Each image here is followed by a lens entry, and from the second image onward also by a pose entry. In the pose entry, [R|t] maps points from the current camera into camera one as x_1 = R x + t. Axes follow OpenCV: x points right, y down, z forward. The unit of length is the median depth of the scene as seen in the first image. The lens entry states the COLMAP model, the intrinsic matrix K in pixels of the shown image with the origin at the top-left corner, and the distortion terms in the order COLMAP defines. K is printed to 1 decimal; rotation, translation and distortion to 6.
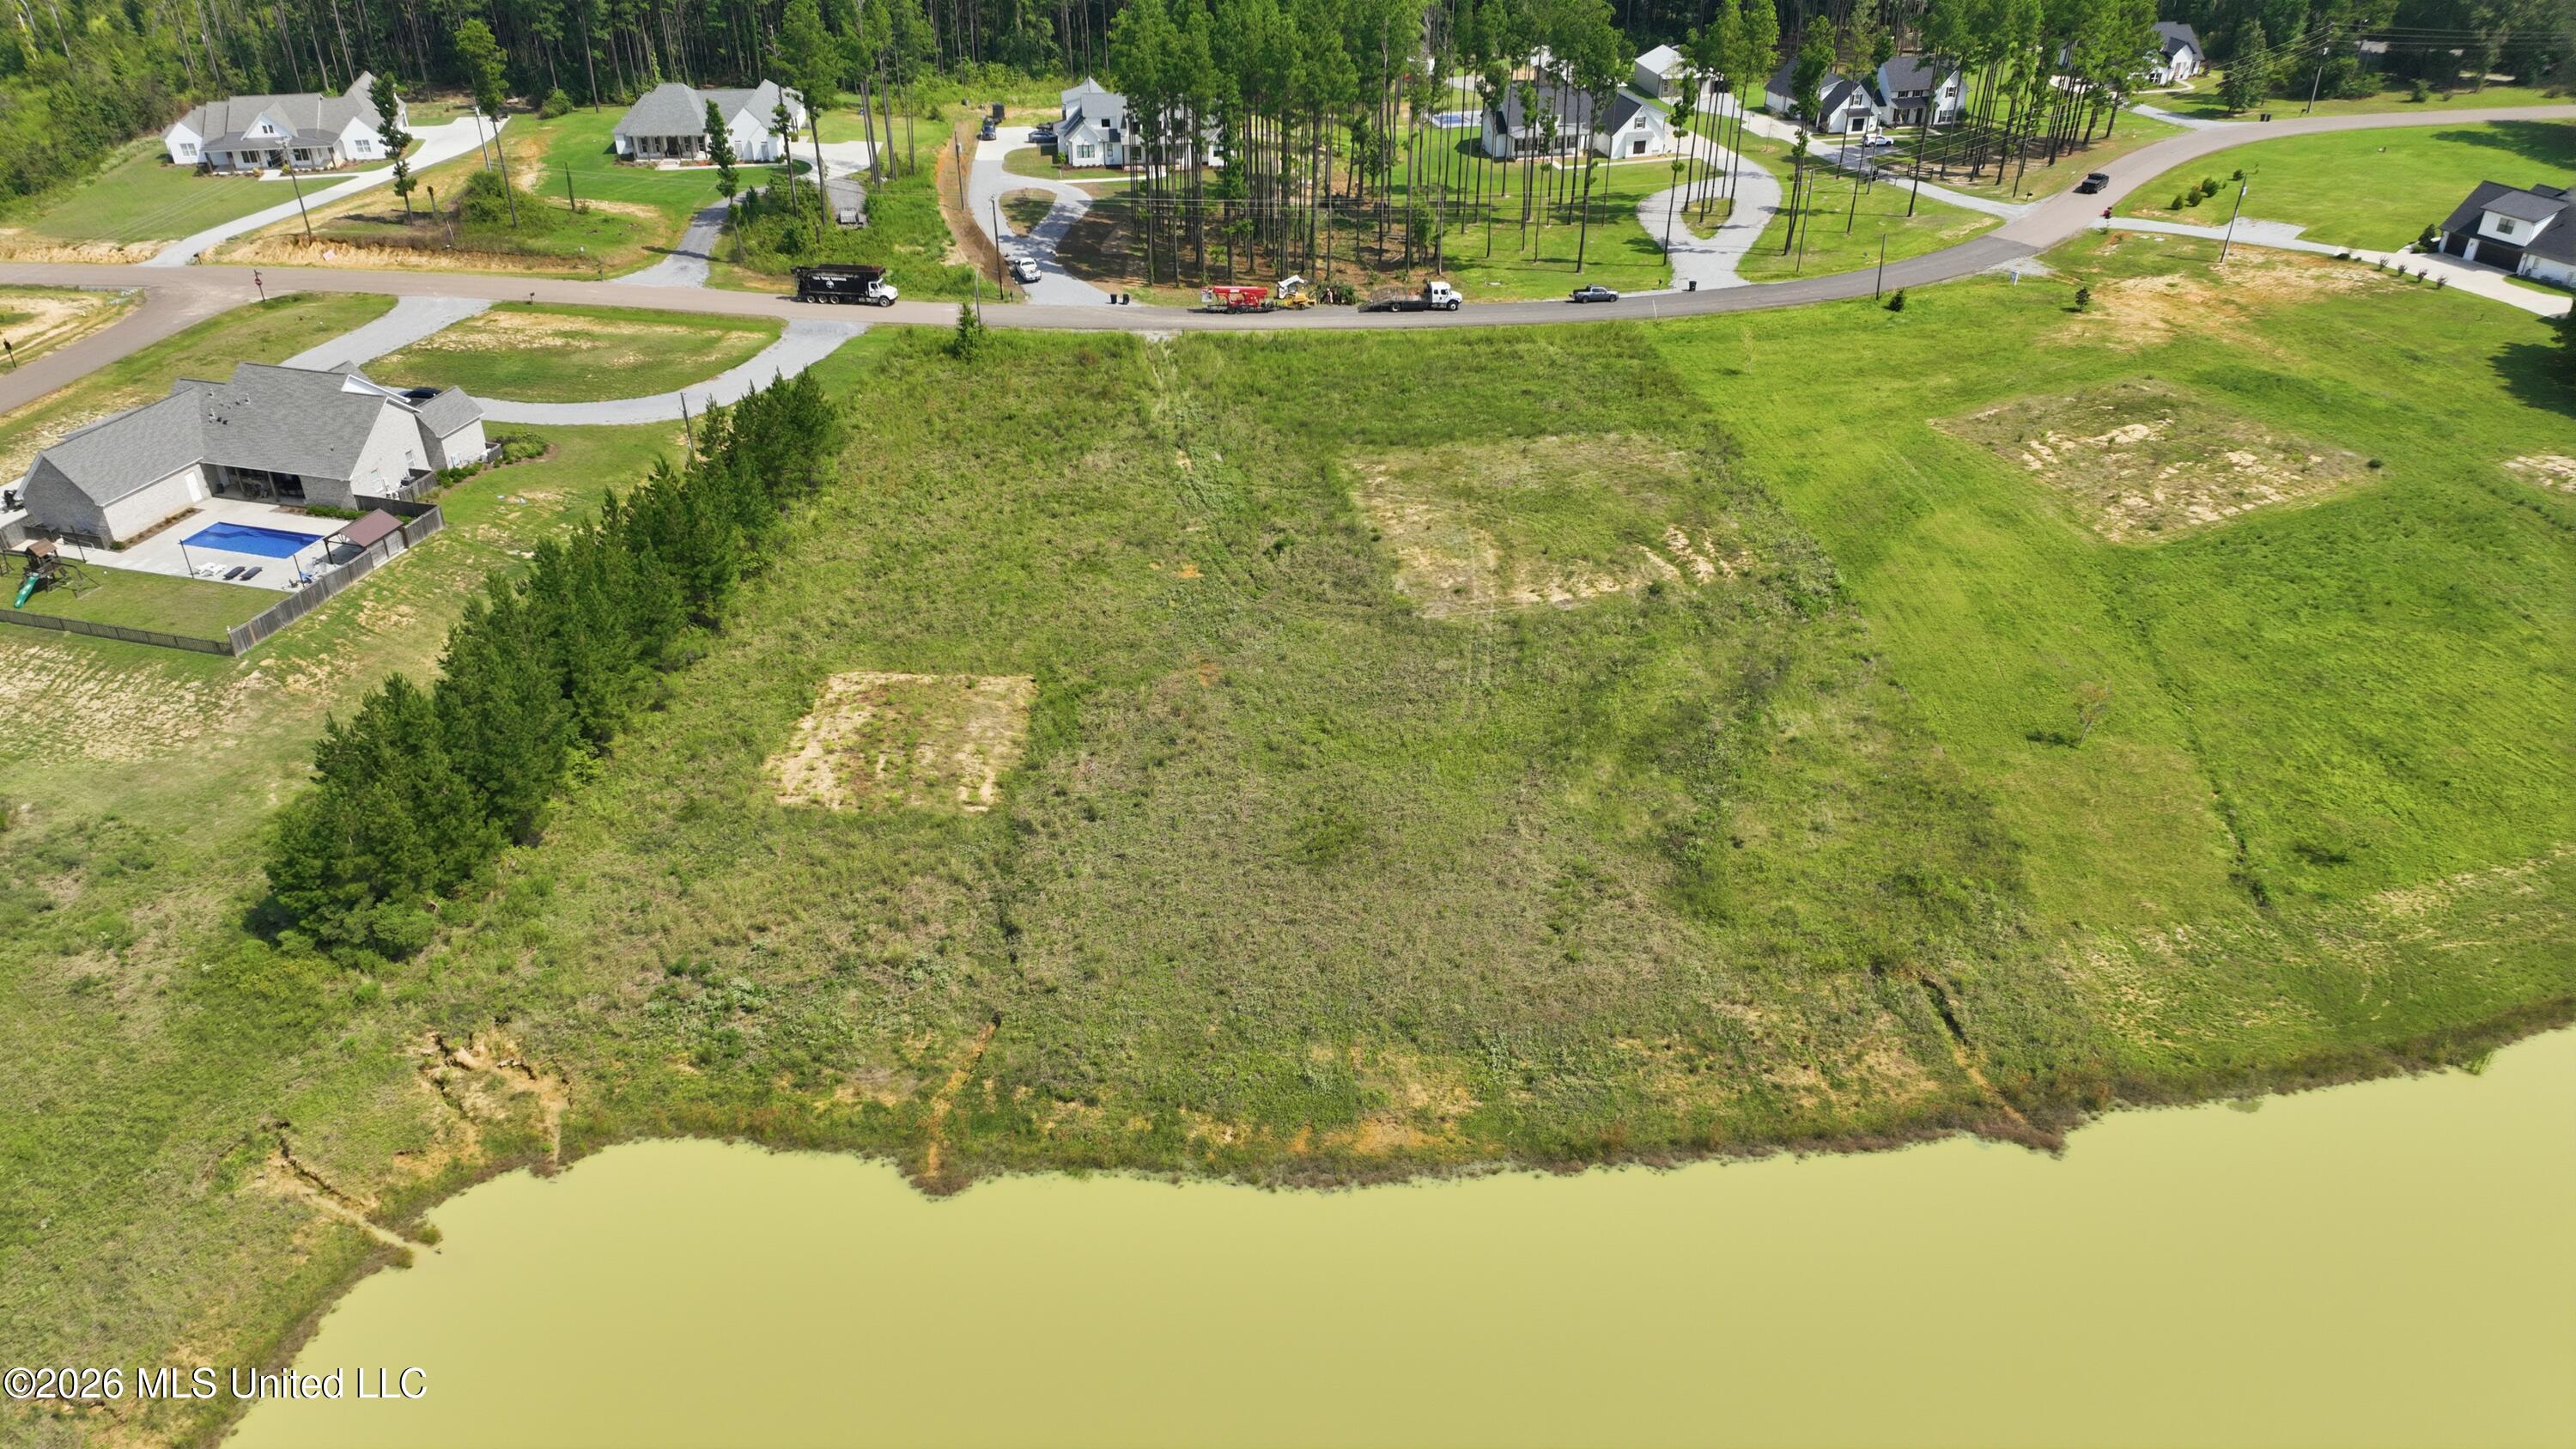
lens RADIAL K [[1806.0, 0, 1281.7], [0, 1806.0, 731.9], [0, 0, 1]] dist [0.006035, 0.002517]
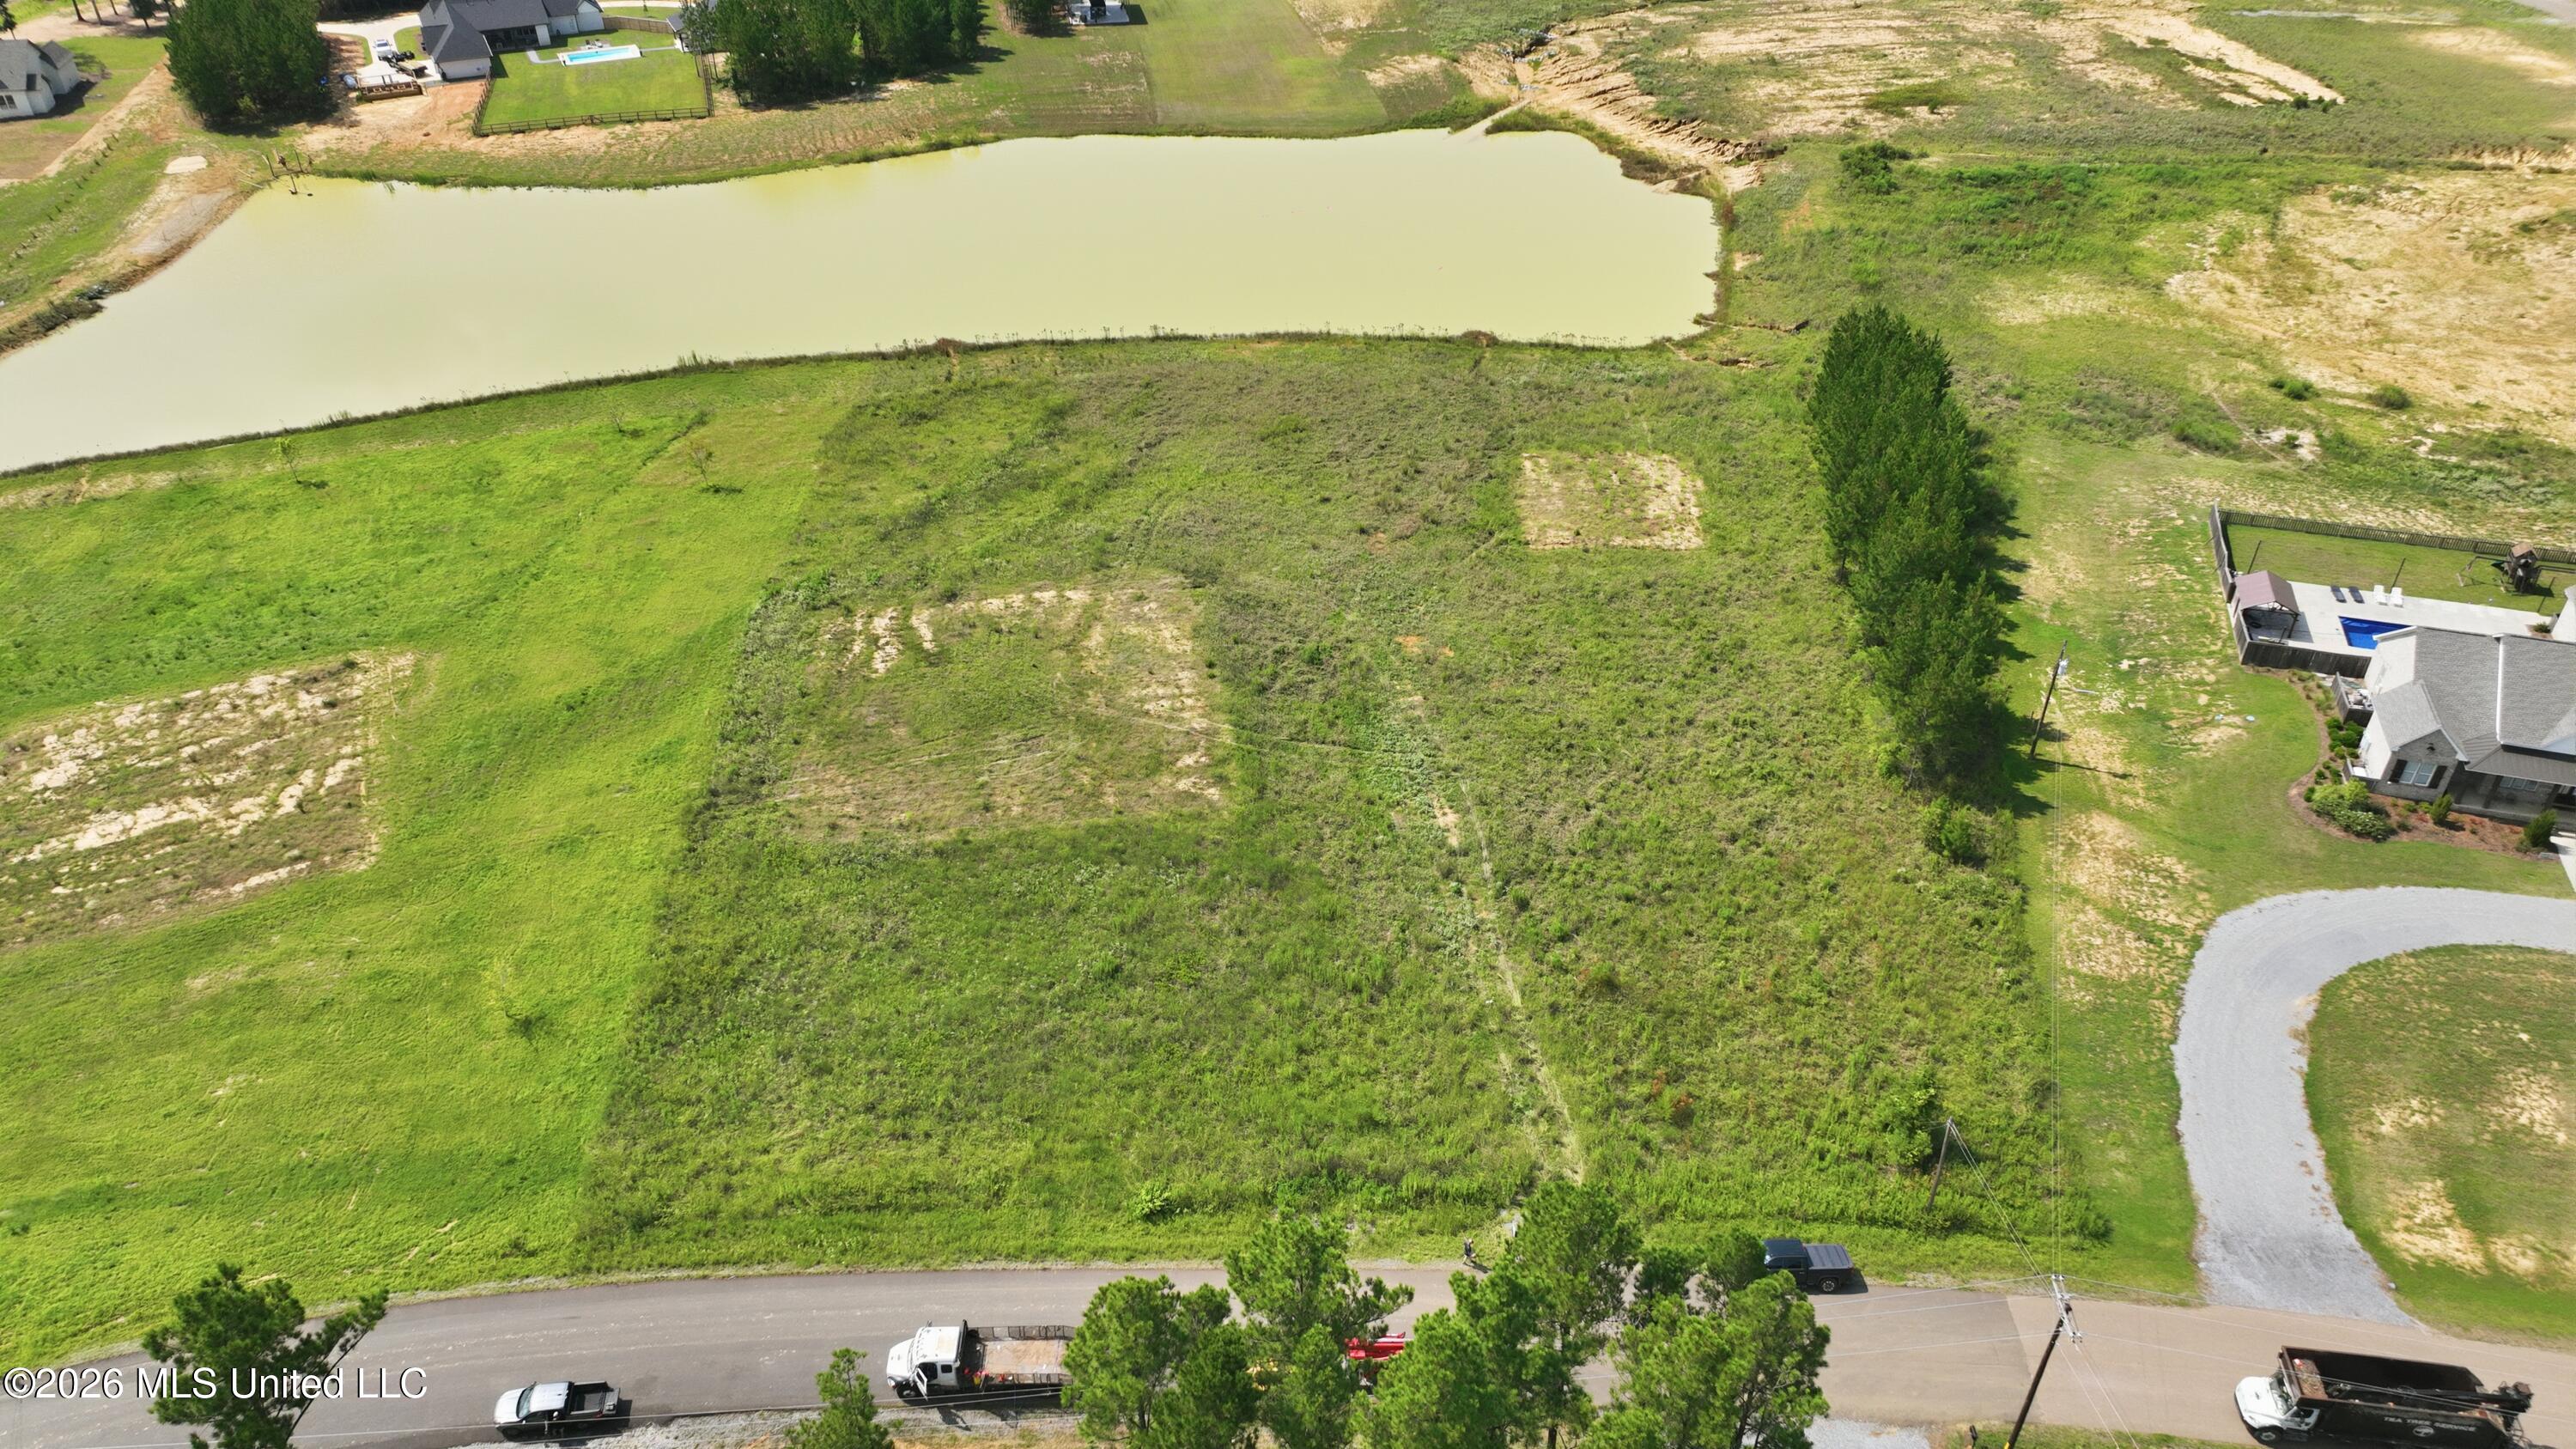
lens RADIAL K [[1806.0, 0, 1281.7], [0, 1806.0, 731.9], [0, 0, 1]] dist [0.006035, 0.002517]
pose [[-0.999847, -0.008567, 0.015271, 0.002492], [0.010648, 0.394895, 0.918664, -0.977580], [-0.013901, 0.918686, -0.394744, 1.459310]]
